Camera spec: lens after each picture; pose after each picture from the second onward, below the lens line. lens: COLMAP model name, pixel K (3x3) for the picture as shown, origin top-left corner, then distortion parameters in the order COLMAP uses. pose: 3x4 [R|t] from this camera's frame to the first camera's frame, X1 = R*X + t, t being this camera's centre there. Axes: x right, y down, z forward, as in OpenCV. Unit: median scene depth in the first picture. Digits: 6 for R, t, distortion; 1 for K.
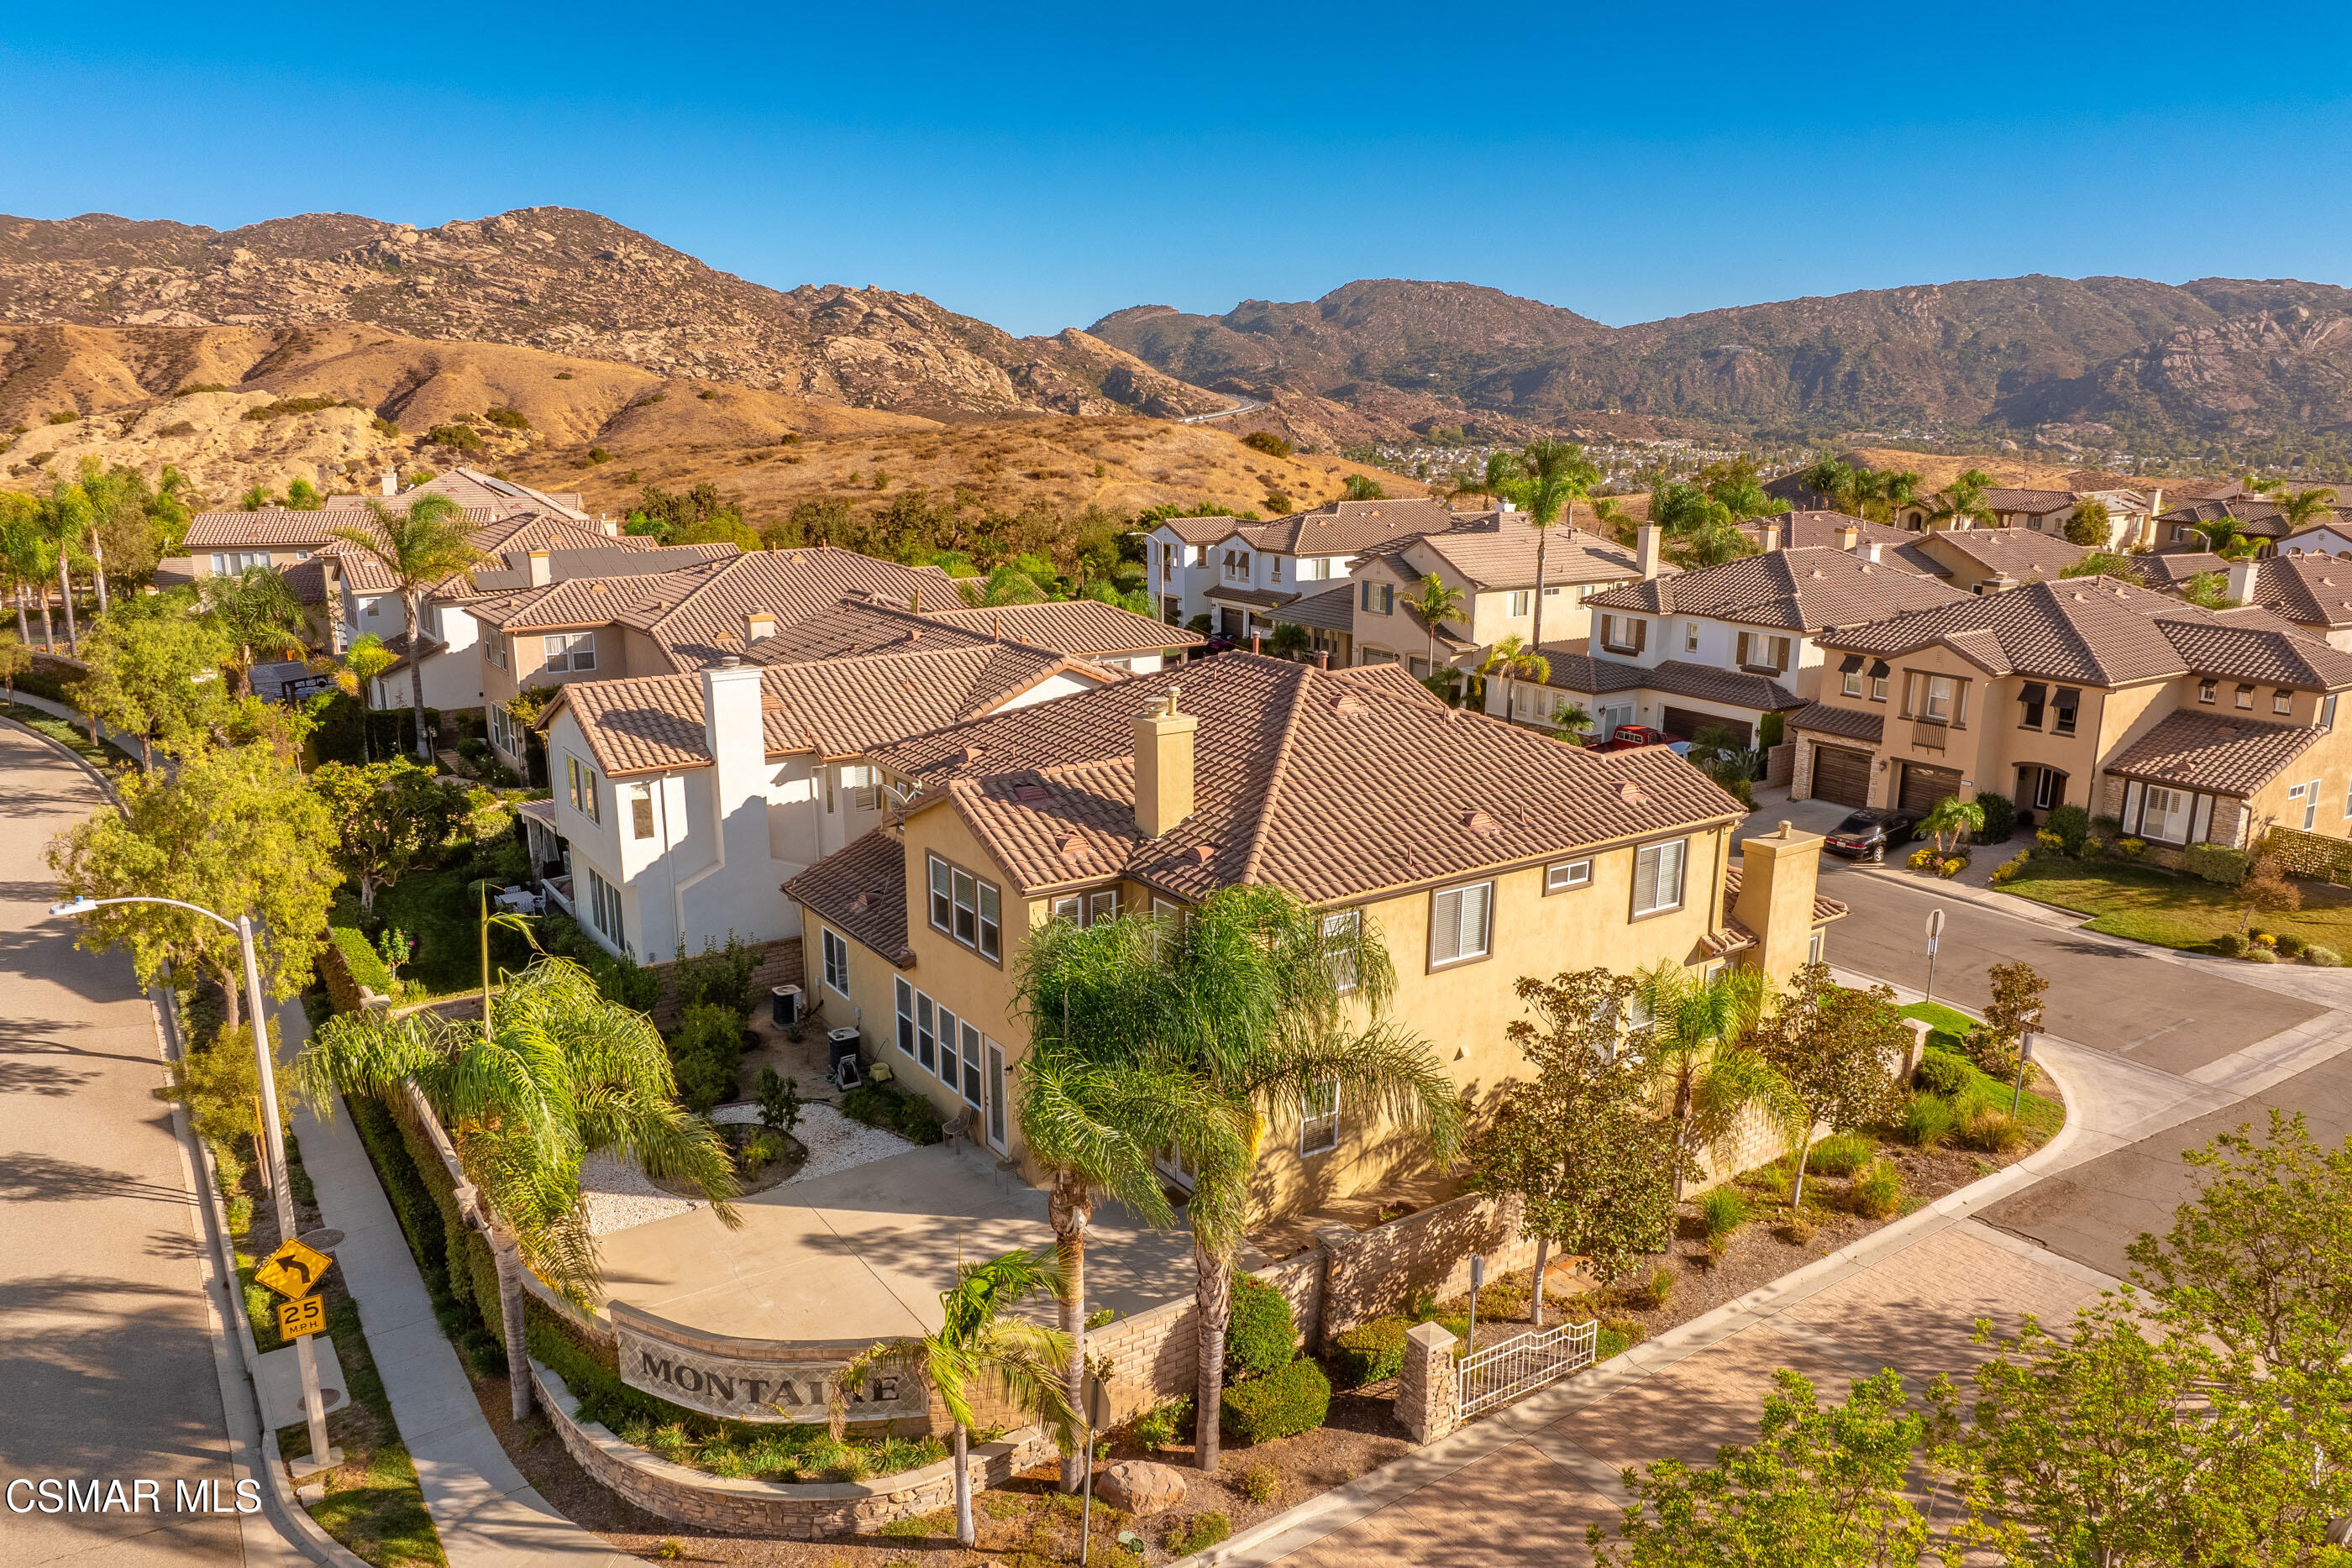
lens RADIAL K [[1666.3, 0, 1184.0], [0, 1666.3, 812.7], [0, 0, 1]] dist [-0.059964, 0.028820]
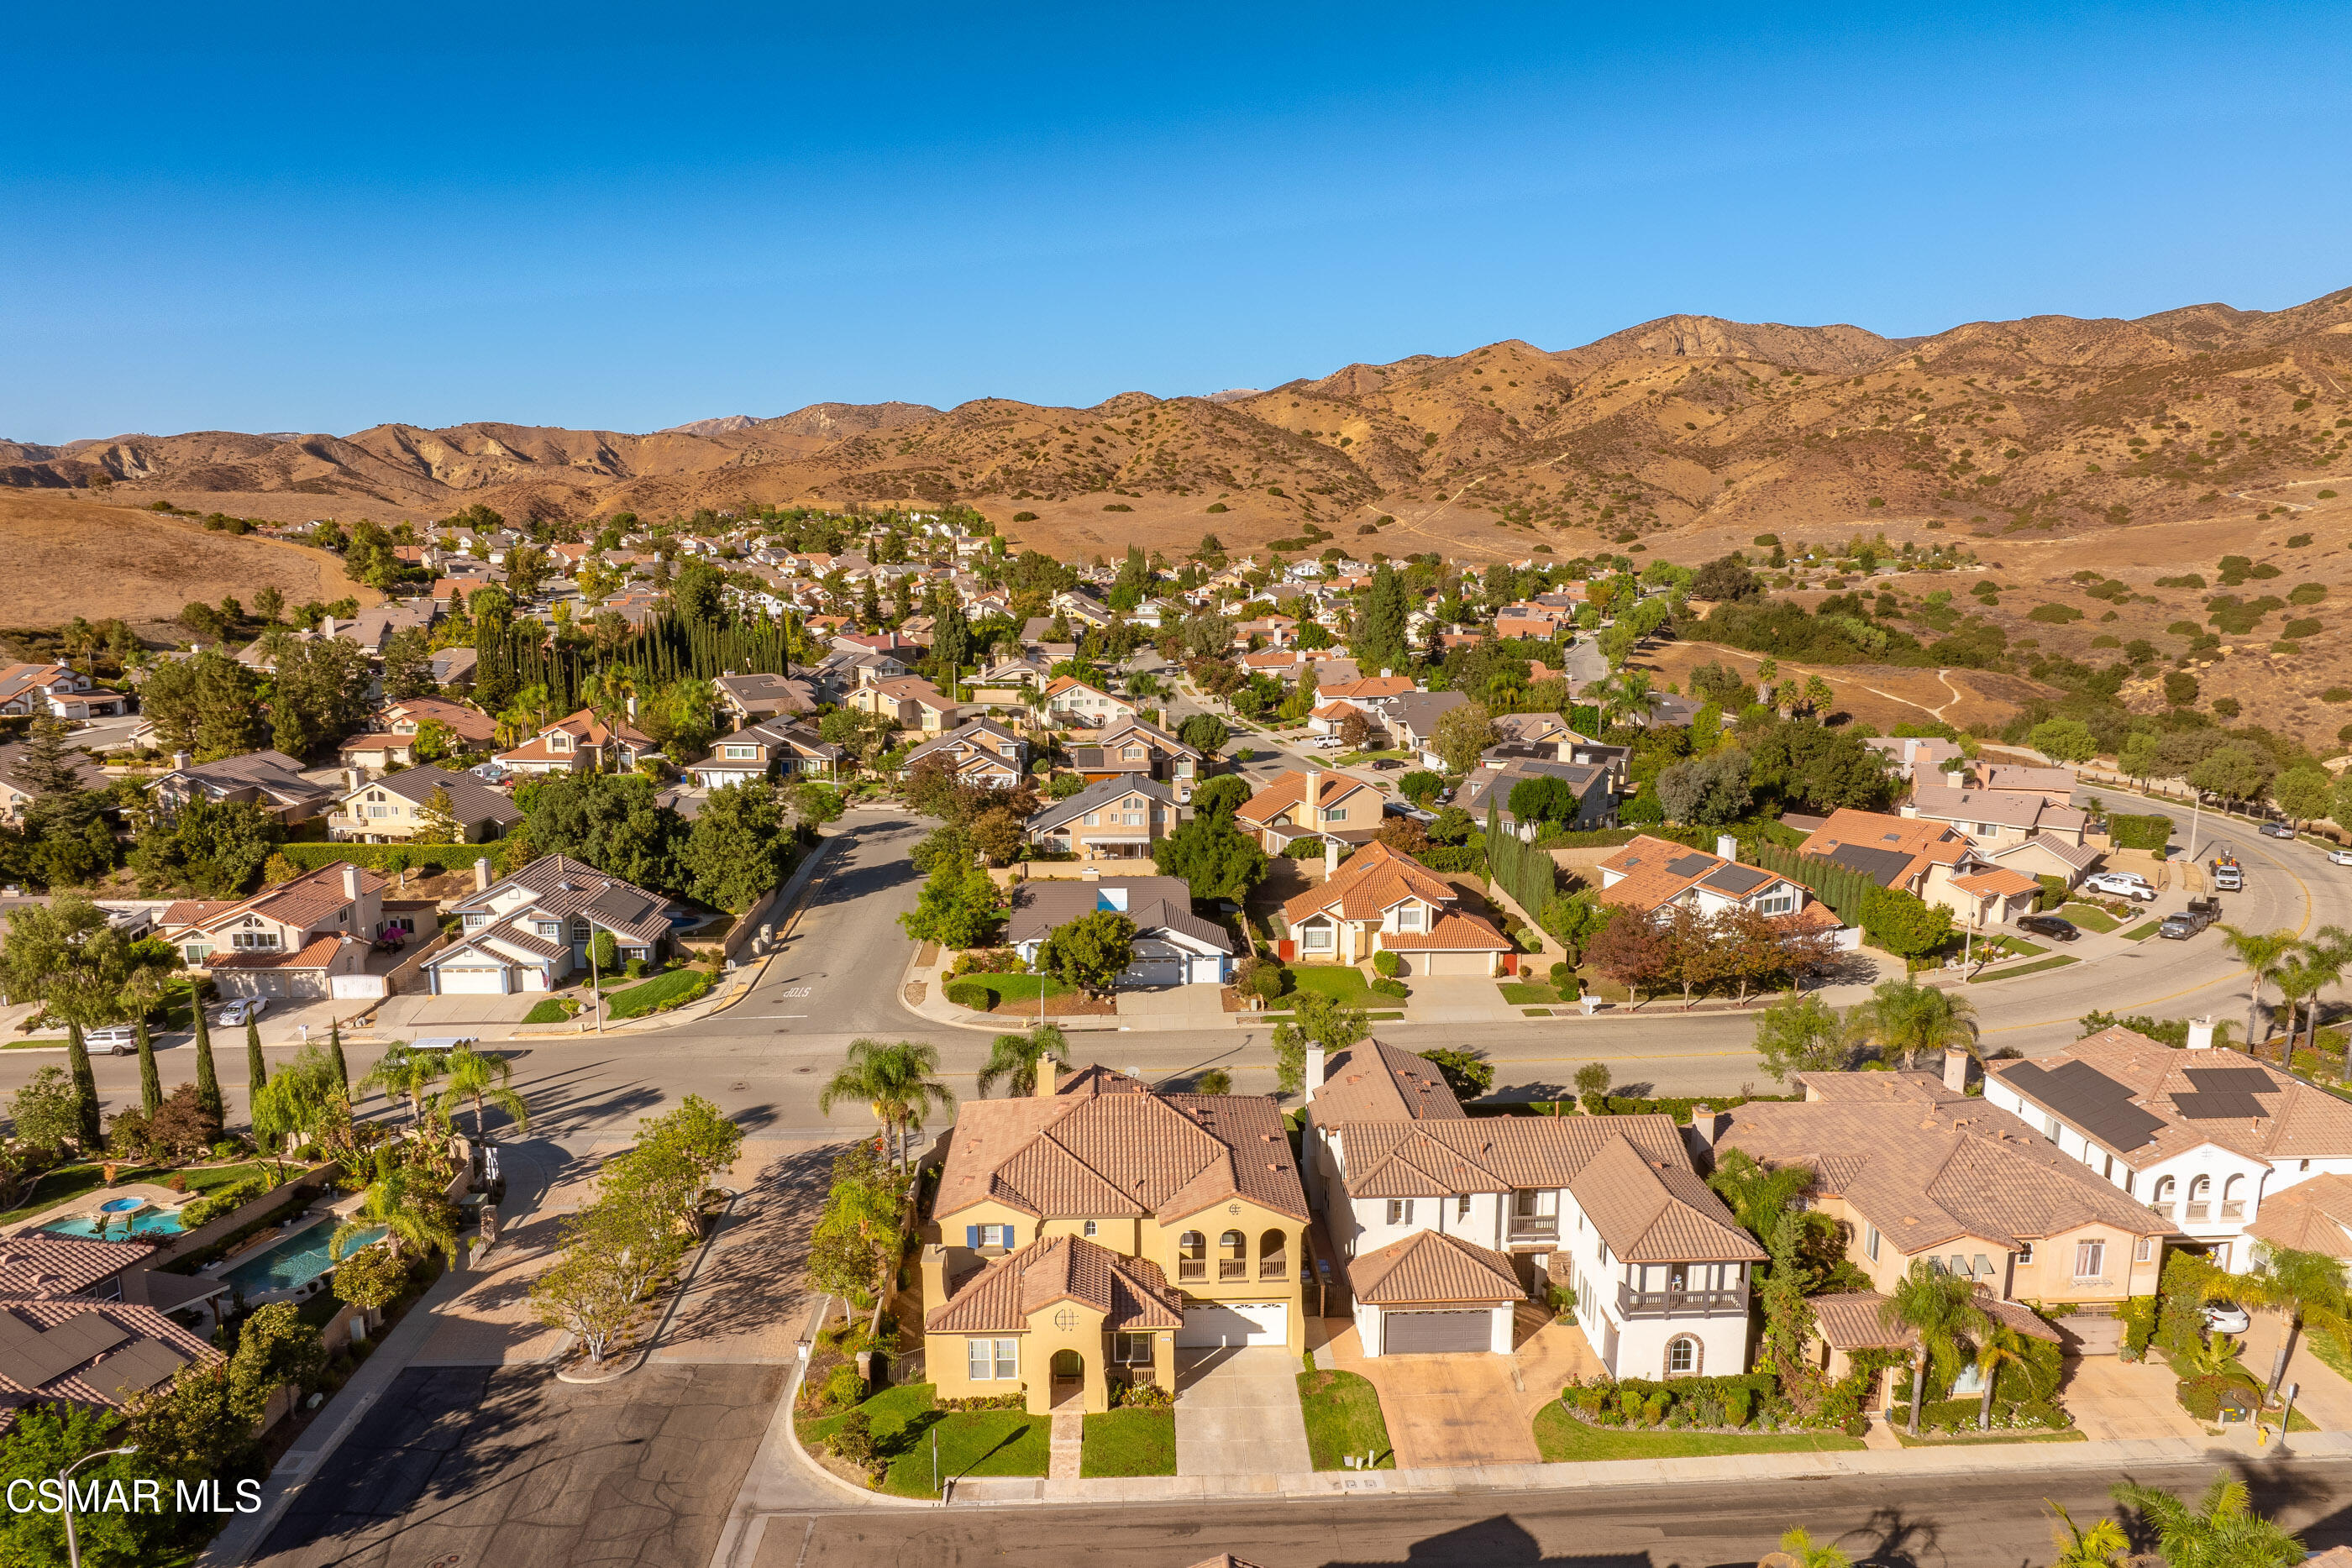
lens RADIAL K [[1666.3, 0, 1180.1], [0, 1666.3, 795.2], [0, 0, 1]] dist [-0.059964, 0.028820]
pose [[-0.527077, 0.138030, -0.838533, 1.308884], [-0.210492, 0.934770, 0.286180, -0.809013], [0.823336, 0.327344, -0.463641, 1.473707]]
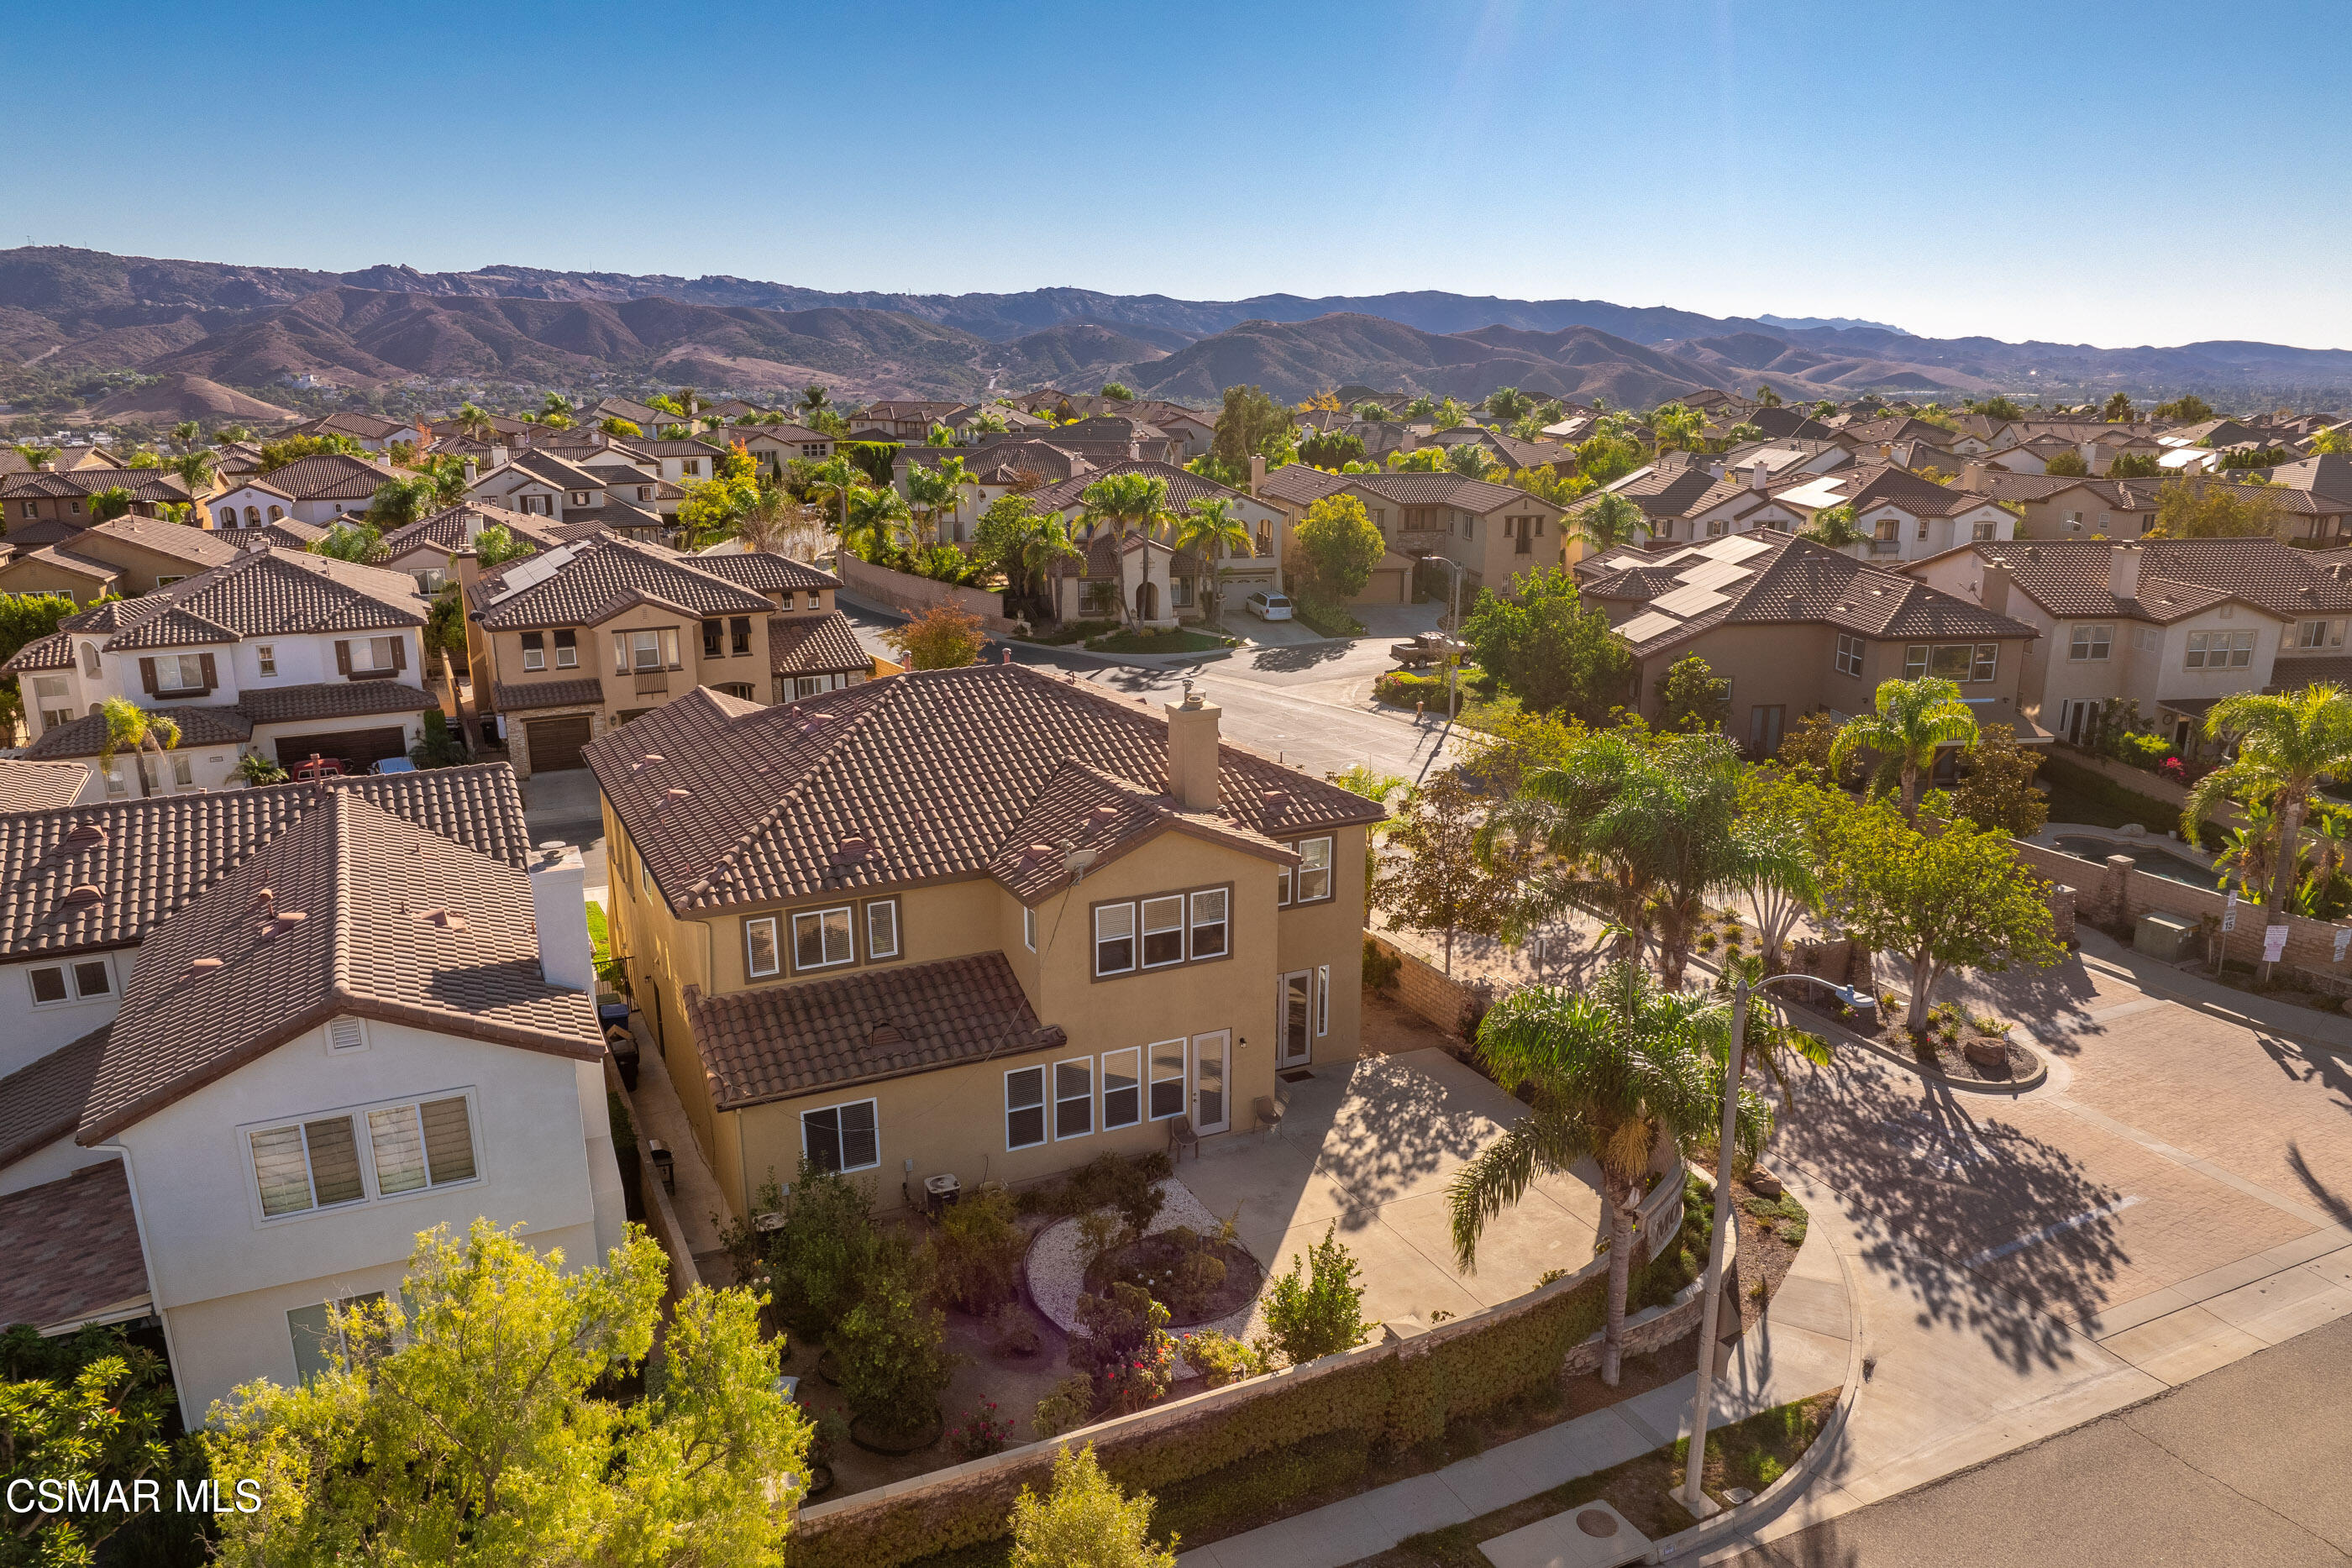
lens RADIAL K [[1666.3, 0, 1179.6], [0, 1666.3, 795.8], [0, 0, 1]] dist [-0.059964, 0.028820]
pose [[0.142806, -0.263463, 0.954041, -0.748069], [0.242947, 0.943761, 0.224259, -0.171974], [-0.959470, 0.199756, 0.198782, 0.524817]]
